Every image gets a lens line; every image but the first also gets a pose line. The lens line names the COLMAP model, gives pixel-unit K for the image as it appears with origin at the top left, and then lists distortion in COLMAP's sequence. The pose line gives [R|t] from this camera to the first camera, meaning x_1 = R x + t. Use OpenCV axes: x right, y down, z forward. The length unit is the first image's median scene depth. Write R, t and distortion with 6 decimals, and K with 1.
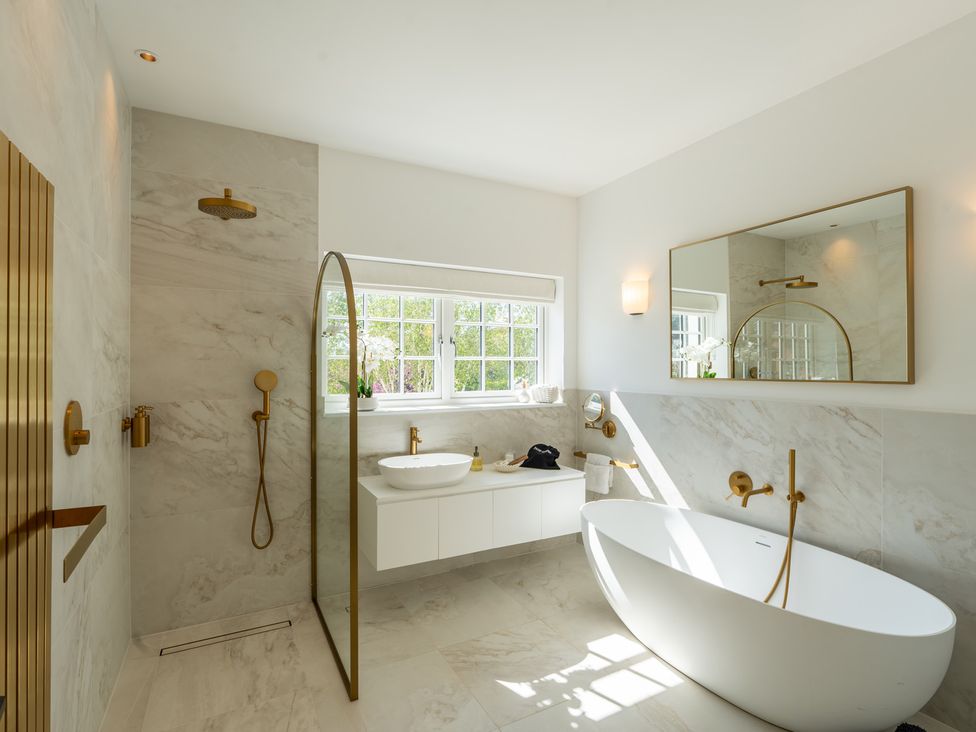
lens RADIAL K [[499.6, 0, 494.4], [0, 499.6, 369.0], [0, 0, 1]] dist [0.010698, 0.000316]
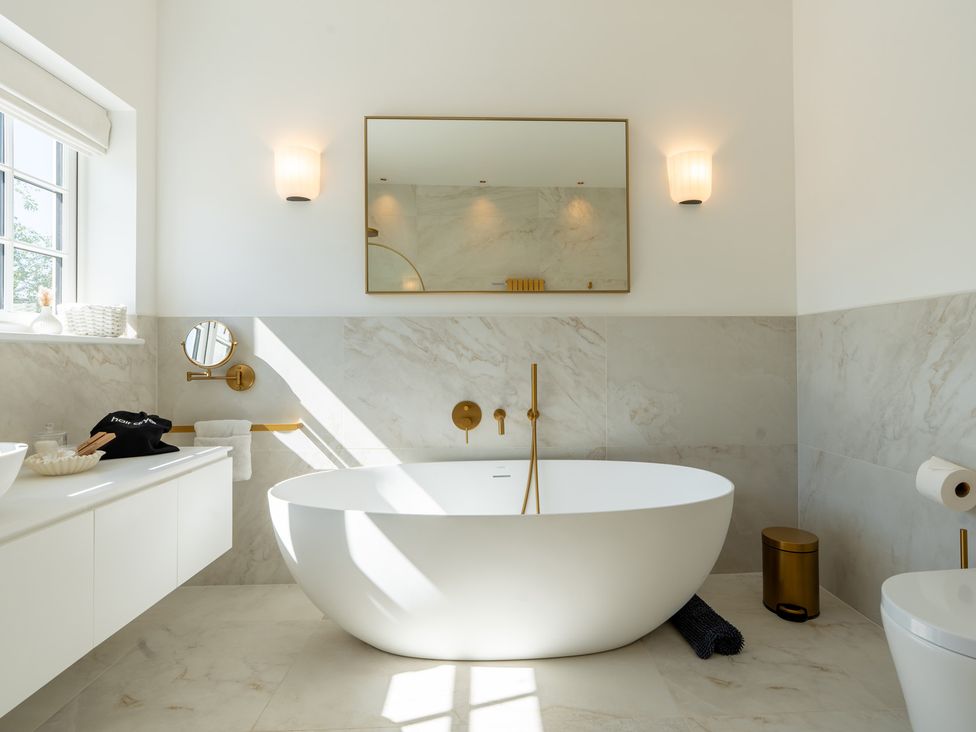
lens RADIAL K [[519.9, 0, 504.7], [0, 519.9, 350.8], [0, 0, 1]] dist [0.004856, 0.001362]
pose [[0.450975, 0.005355, 0.892521, -0.229508], [0.012036, 0.999855, -0.012081, 0.112623], [-0.892456, 0.016190, 0.450845, 0.467538]]
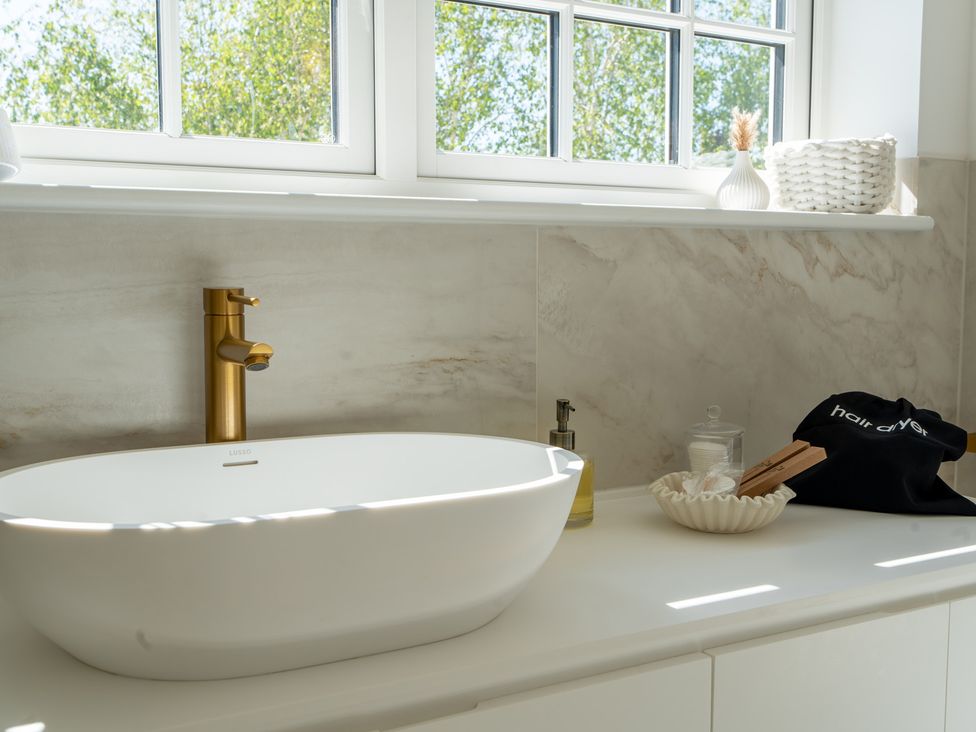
lens RADIAL K [[1065.1, 0, 486.5], [0, 1065.1, 360.5], [0, 0, 1]] dist [0.000327, 0.000000]
pose [[0.999799, -0.002491, 0.019880, -0.078576], [0.000918, 0.996897, 0.078717, 0.114695], [-0.020014, -0.078683, 0.996699, 0.634739]]
